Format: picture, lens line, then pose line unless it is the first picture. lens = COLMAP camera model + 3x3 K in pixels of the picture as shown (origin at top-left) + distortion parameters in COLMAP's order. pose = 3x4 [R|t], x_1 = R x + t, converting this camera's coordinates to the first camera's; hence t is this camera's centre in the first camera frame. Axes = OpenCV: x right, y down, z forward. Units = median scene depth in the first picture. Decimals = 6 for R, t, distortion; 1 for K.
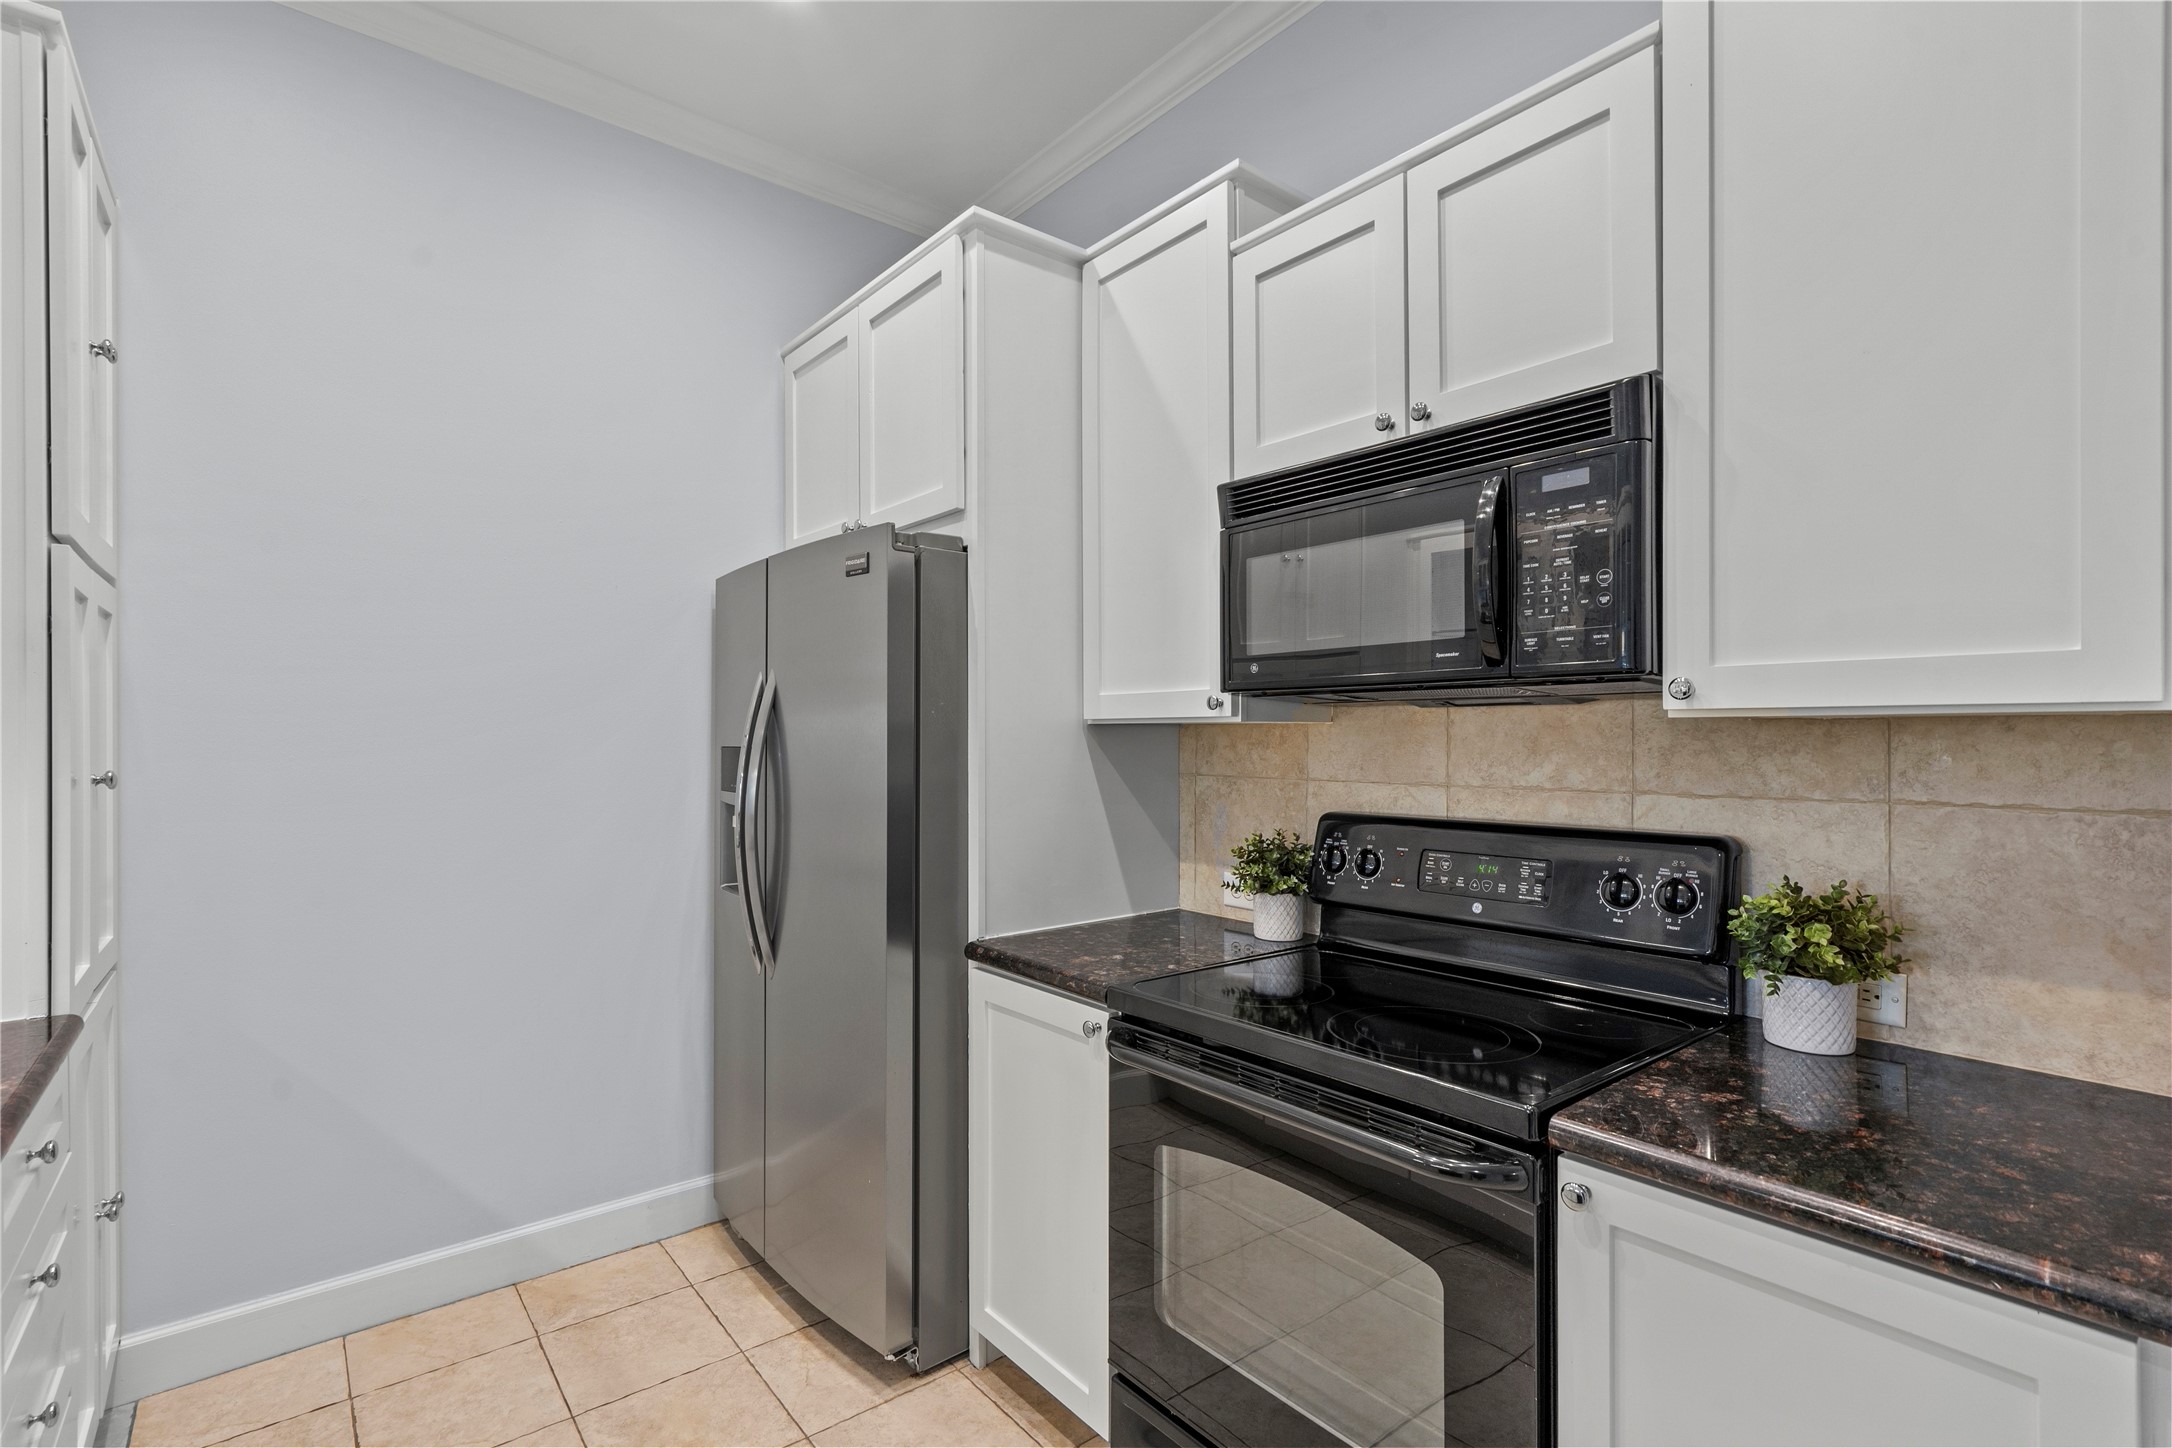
lens RADIAL K [[997.0, 0, 1062.1], [0, 997.0, 729.9], [0, 0, 1]] dist [-0.002525, 0.001534]
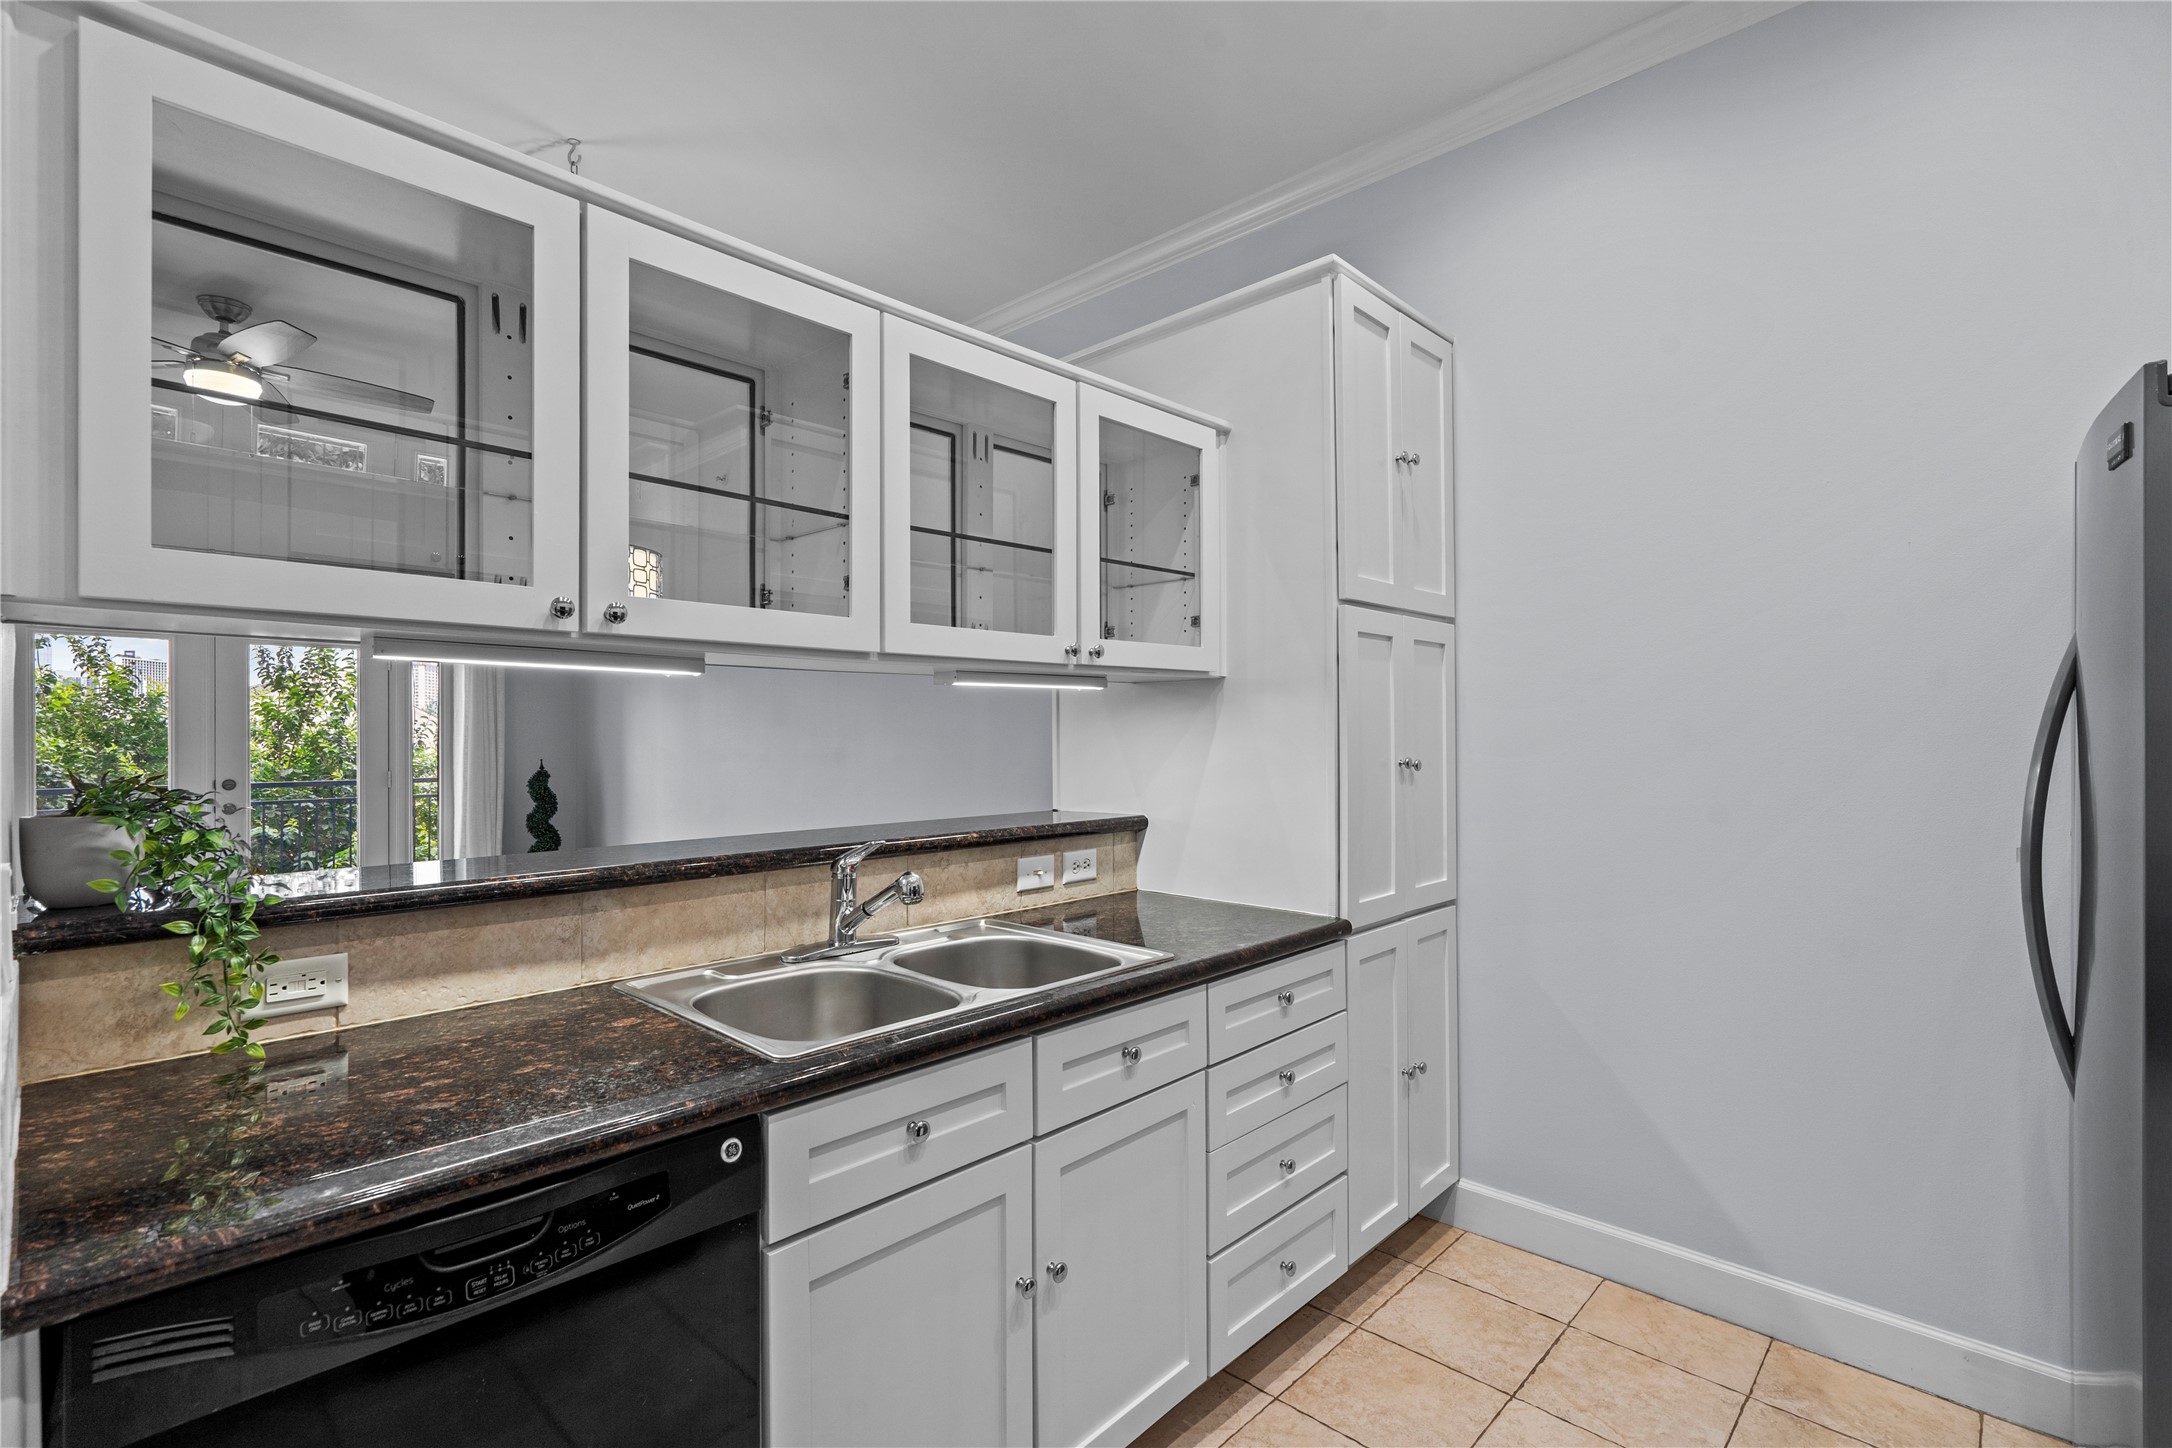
lens RADIAL K [[997.0, 0, 1090.7], [0, 997.0, 734.9], [0, 0, 1]] dist [-0.002525, 0.001534]
pose [[0.138977, 0.001890, -0.990294, 0.346518], [-0.000497, 0.999998, 0.001838, 0.006335], [0.990296, 0.000237, 0.138977, 0.339827]]
